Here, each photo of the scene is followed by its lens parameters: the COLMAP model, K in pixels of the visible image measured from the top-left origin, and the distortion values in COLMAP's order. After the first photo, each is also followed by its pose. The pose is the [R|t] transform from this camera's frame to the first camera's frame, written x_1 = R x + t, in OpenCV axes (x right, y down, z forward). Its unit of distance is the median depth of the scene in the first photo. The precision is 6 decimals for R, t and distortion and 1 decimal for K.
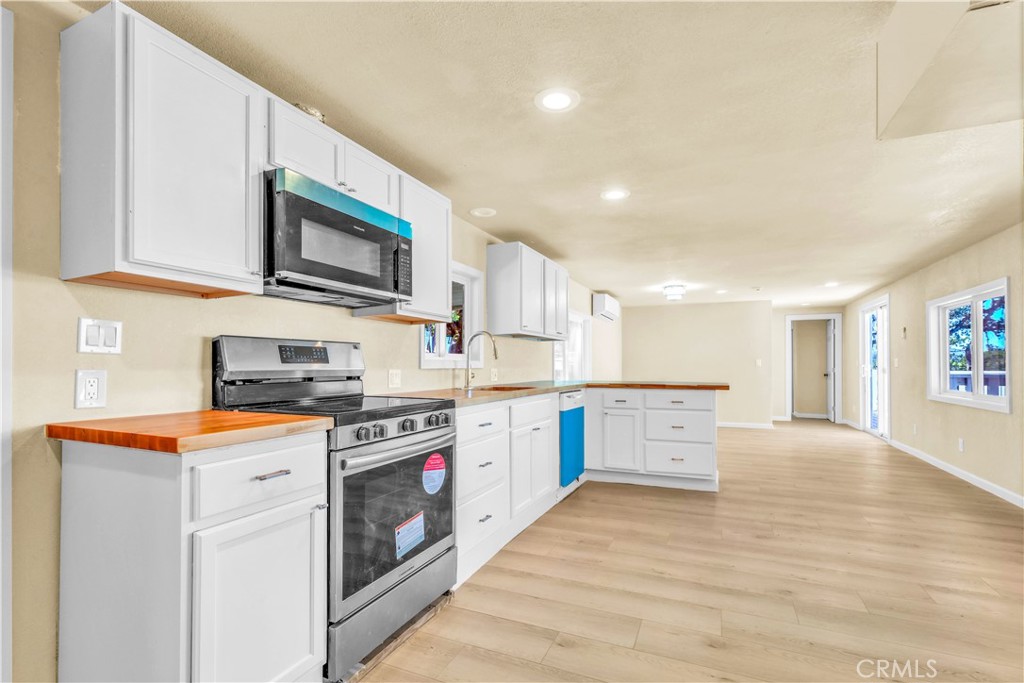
lens RADIAL K [[467.7, 0, 519.2], [0, 467.7, 358.6], [0, 0, 1]] dist [0.002361, 0.000276]
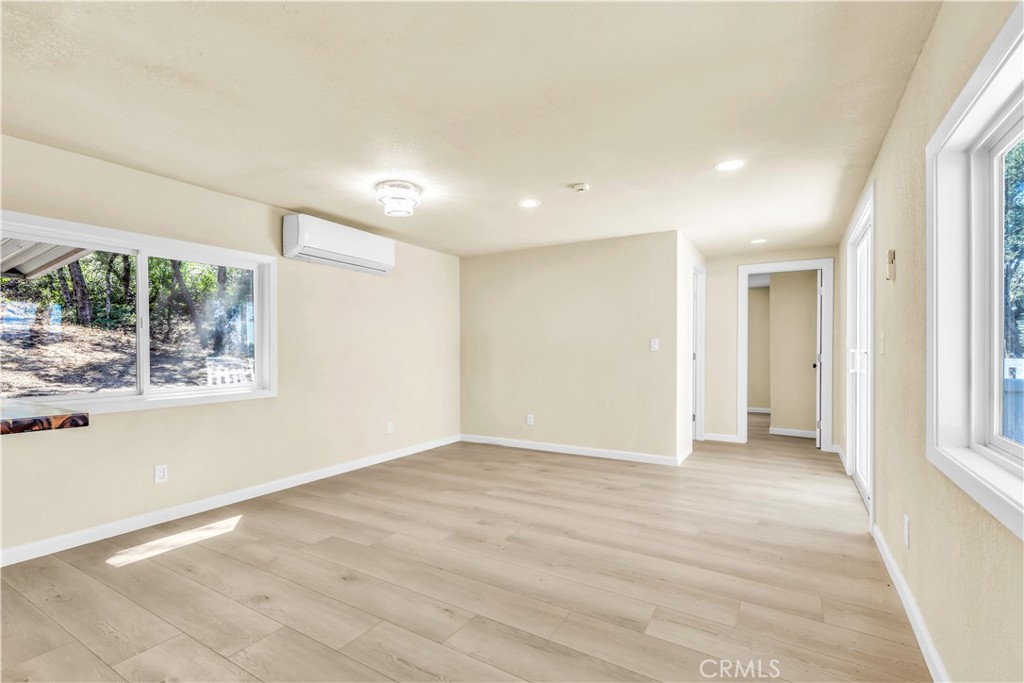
lens RADIAL K [[467.7, 0, 518.1], [0, 467.7, 346.6], [0, 0, 1]] dist [0.002361, 0.000276]
pose [[0.993138, -0.001562, -0.116936, 0.473764], [0.002973, 0.999925, 0.011892, 0.005005], [0.116909, -0.012158, 0.993068, 0.490723]]
